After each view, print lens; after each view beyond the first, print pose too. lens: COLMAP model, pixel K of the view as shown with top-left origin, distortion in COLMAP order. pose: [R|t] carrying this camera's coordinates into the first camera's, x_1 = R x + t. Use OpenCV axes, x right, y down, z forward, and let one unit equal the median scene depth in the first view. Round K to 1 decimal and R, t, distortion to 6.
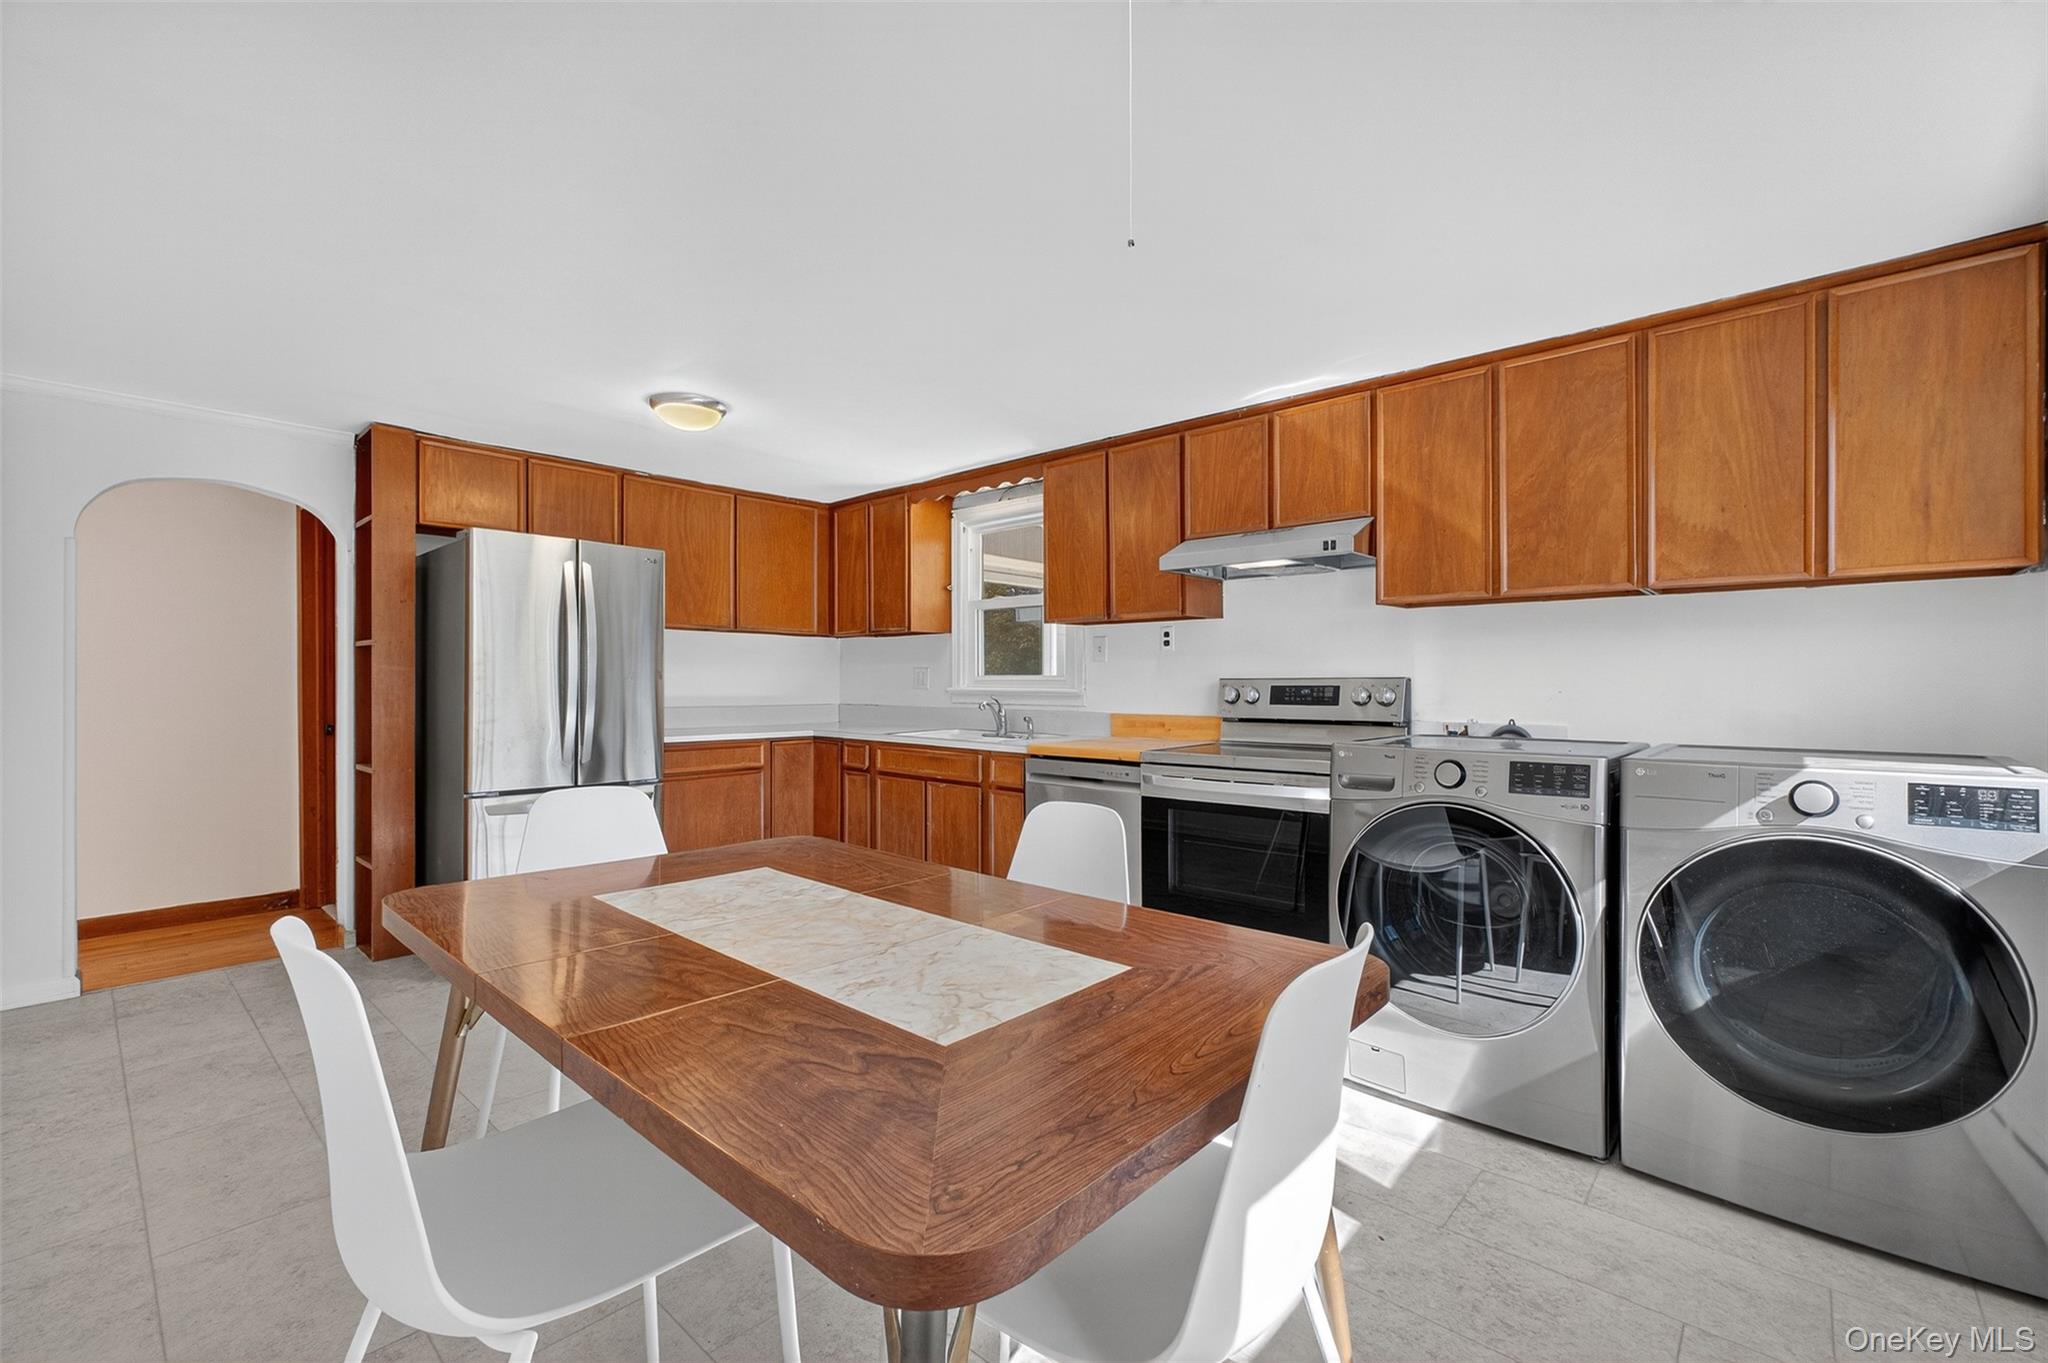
lens RADIAL K [[898.4, 0, 1022.0], [0, 898.4, 682.3], [0, 0, 1]] dist [-0.001443, -0.000773]
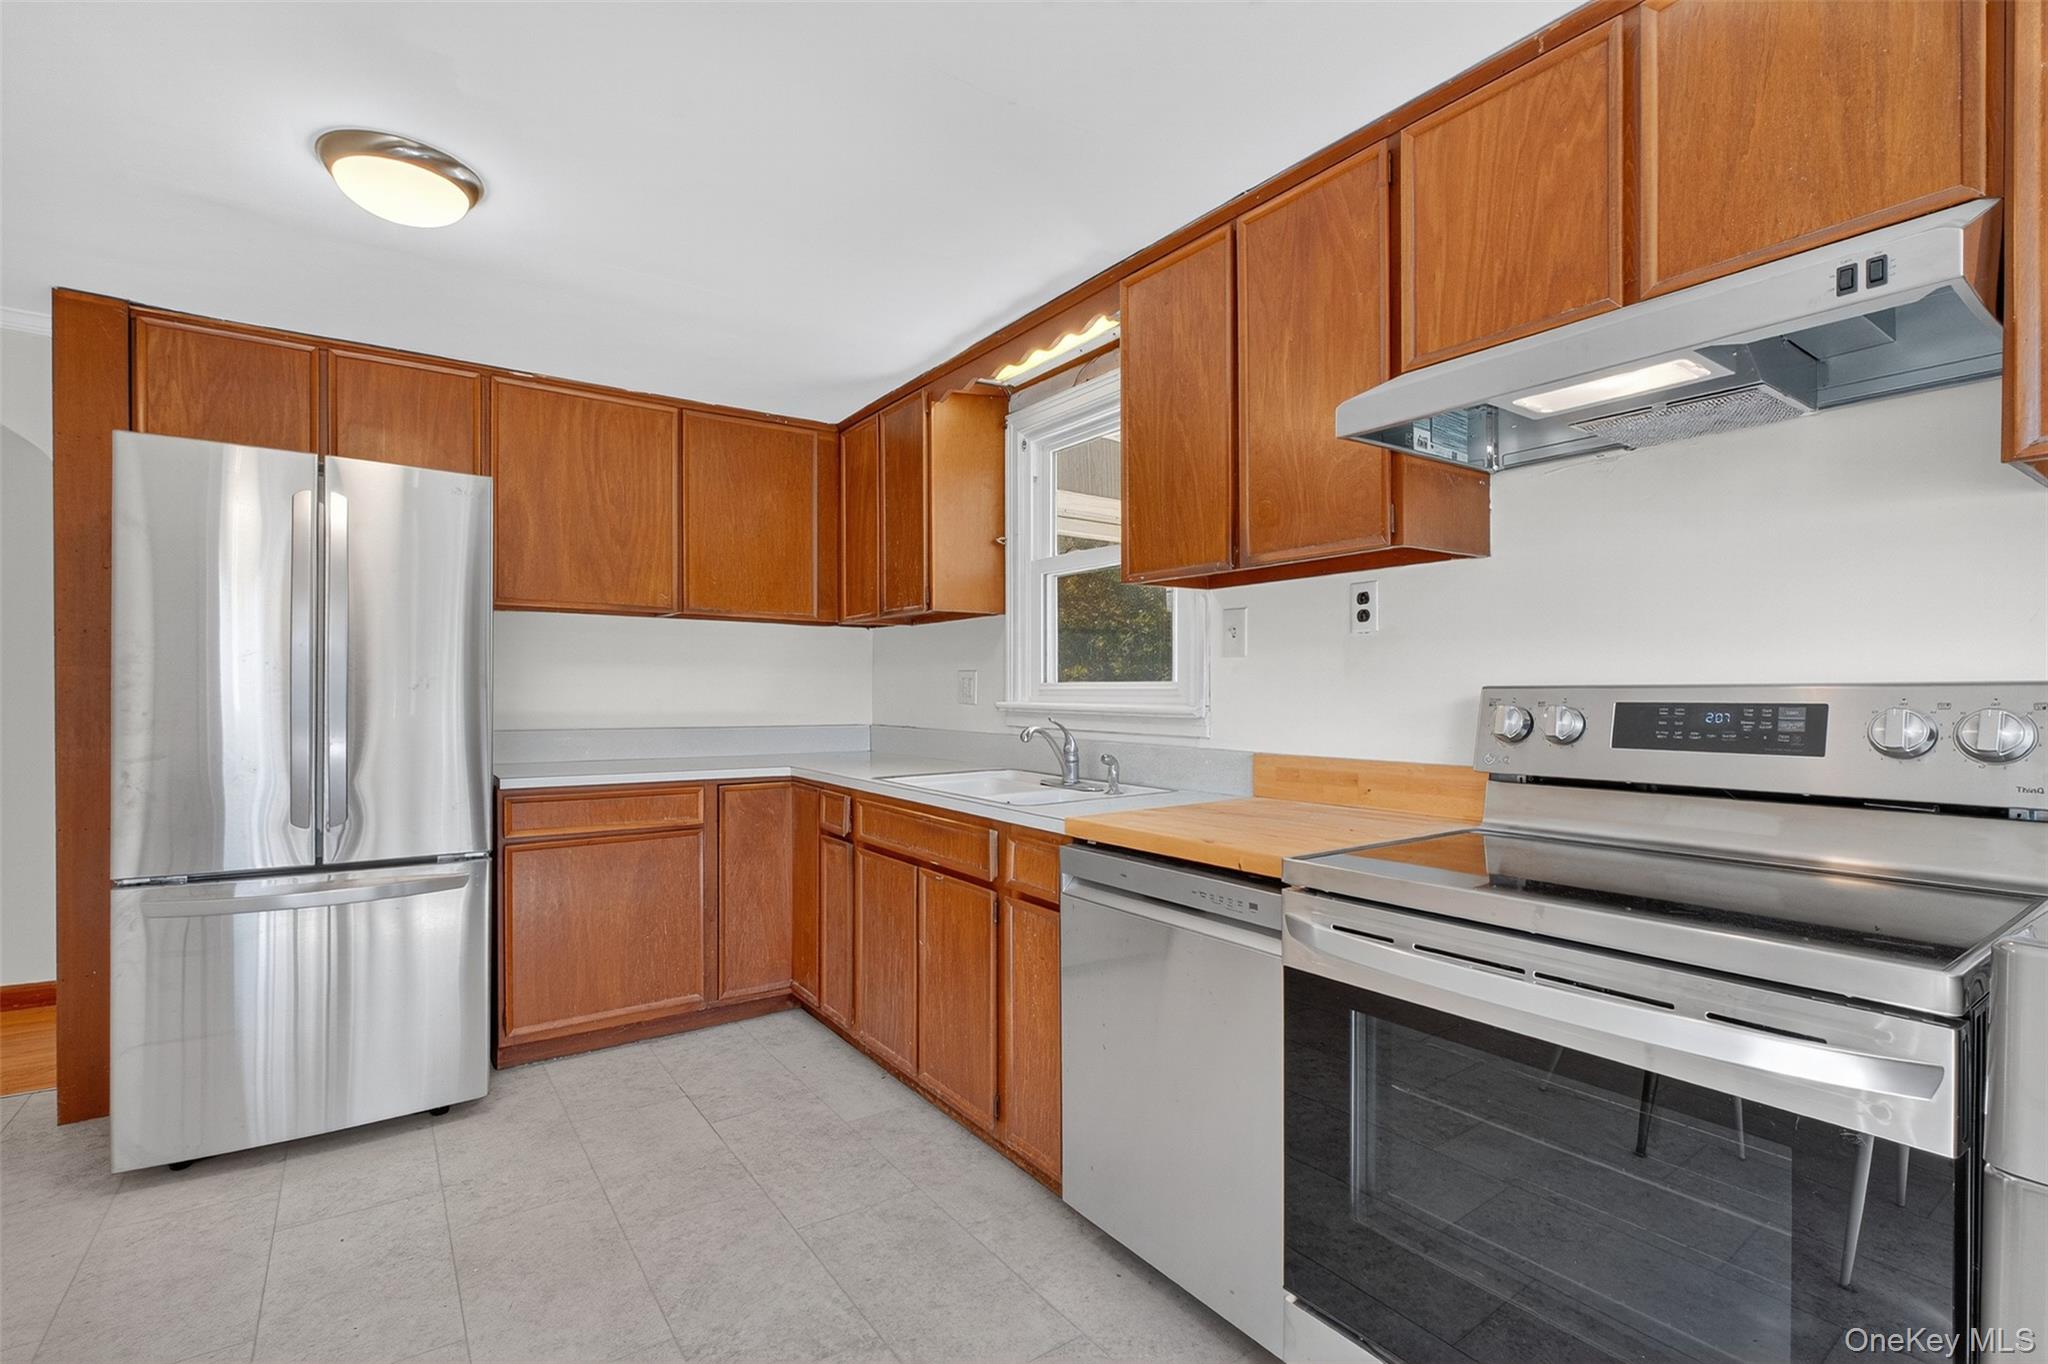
lens RADIAL K [[880.9, 0, 1035.6], [0, 880.9, 696.7], [0, 0, 1]] dist [0.000937, 0.000160]
pose [[0.971925, 0.001953, -0.235282, 0.113500], [-0.000720, 0.999986, 0.005326, -0.001254], [0.235289, -0.005007, 0.971913, 0.553703]]
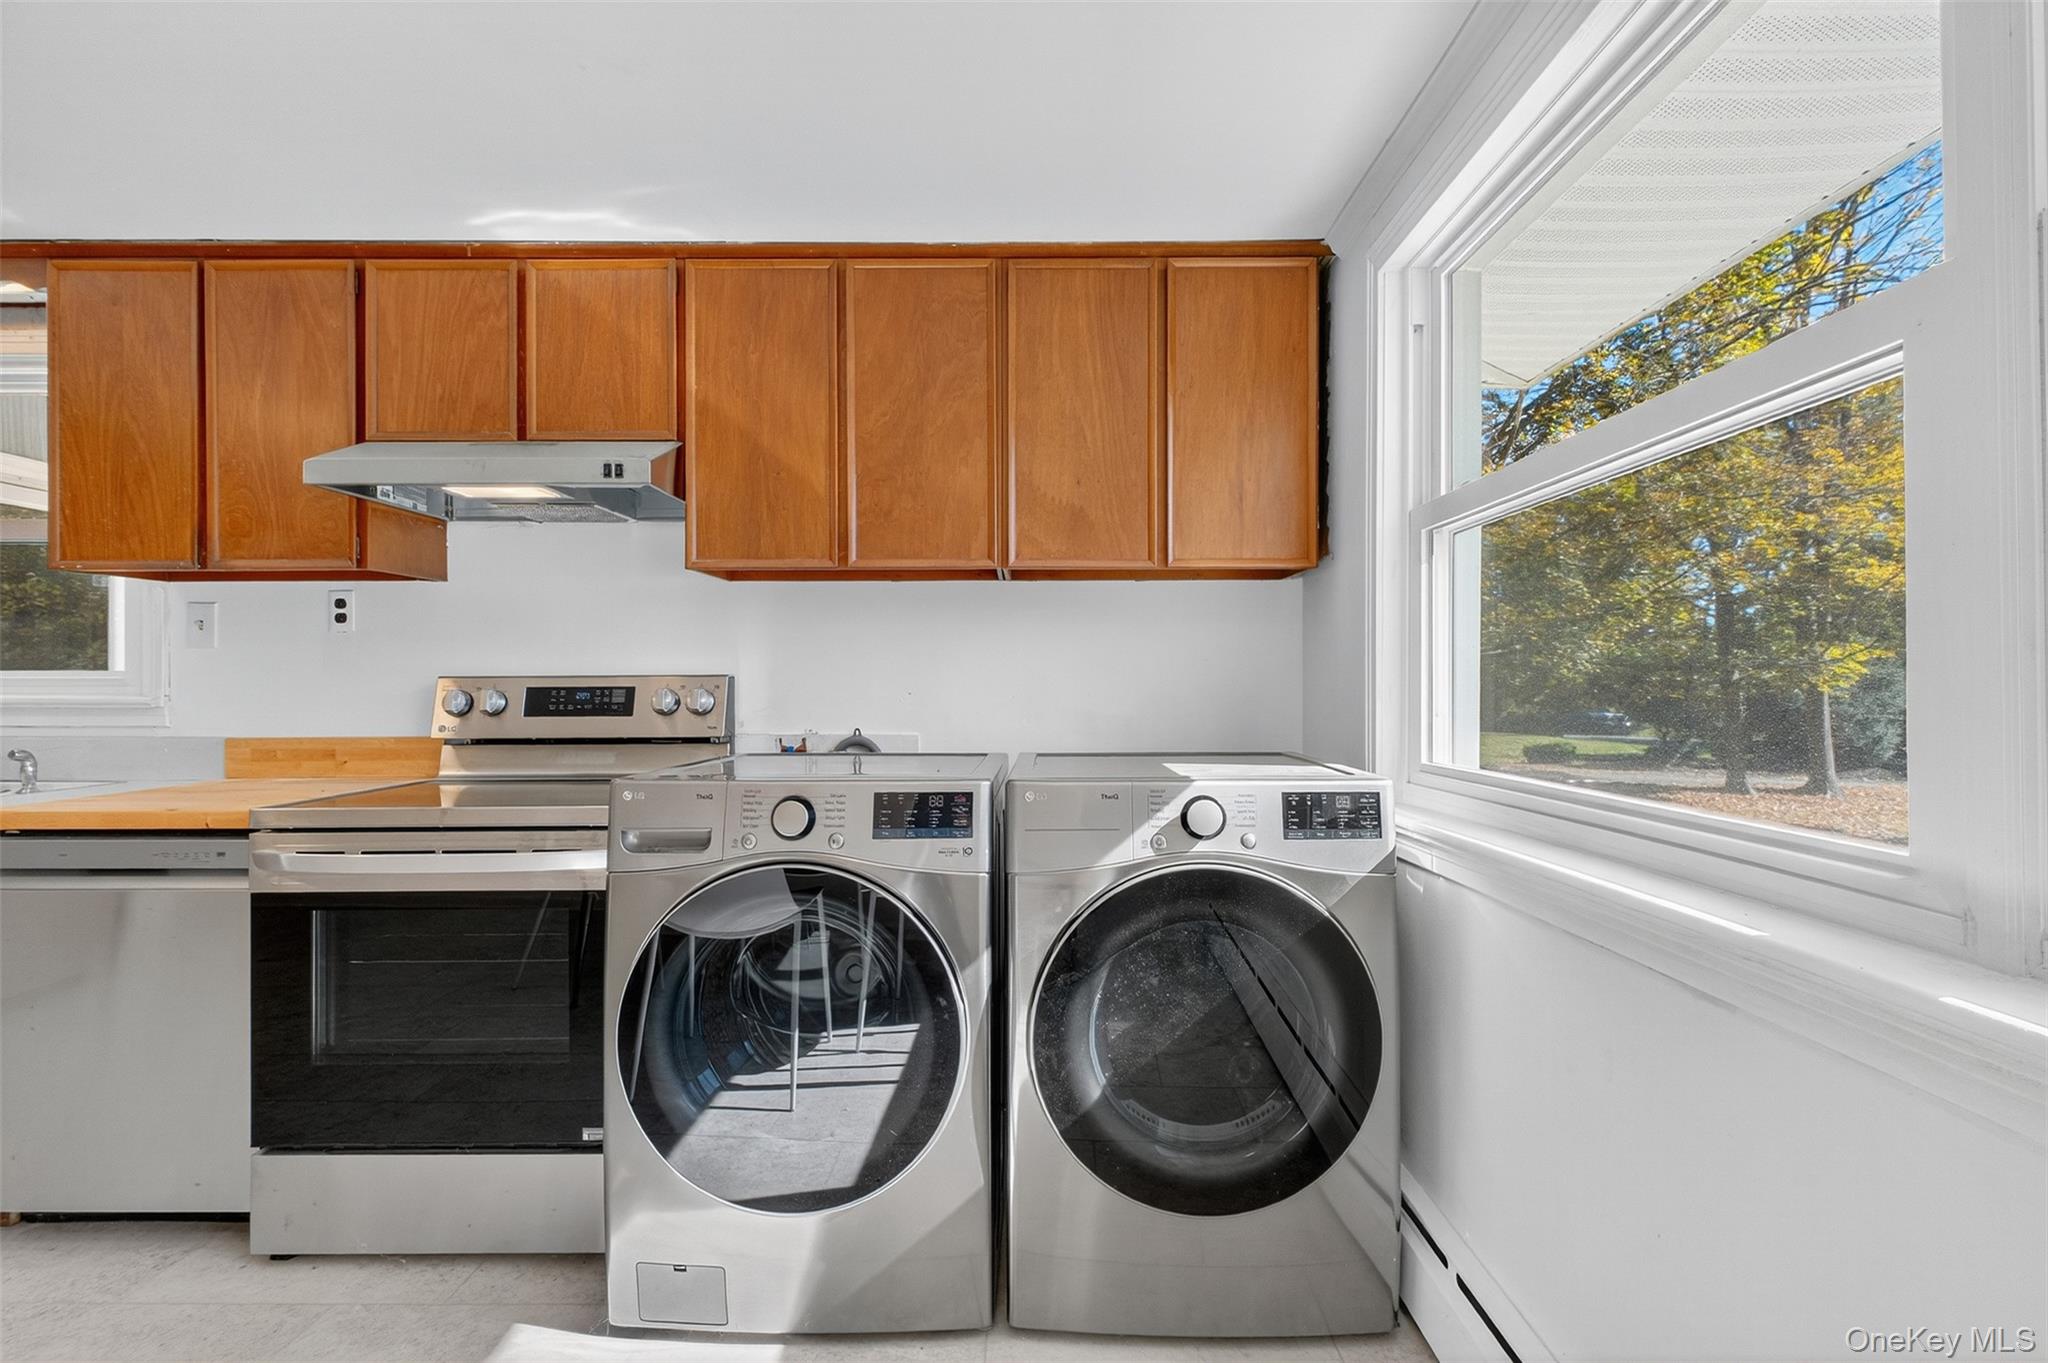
lens RADIAL K [[898.4, 0, 1022.0], [0, 898.4, 682.3], [0, 0, 1]] dist [-0.001443, -0.000773]
pose [[0.749845, 0.001292, 0.661613, 0.120036], [0.003041, 0.999981, -0.005400, 0.004731], [-0.661607, 0.006061, 0.749826, 0.284062]]
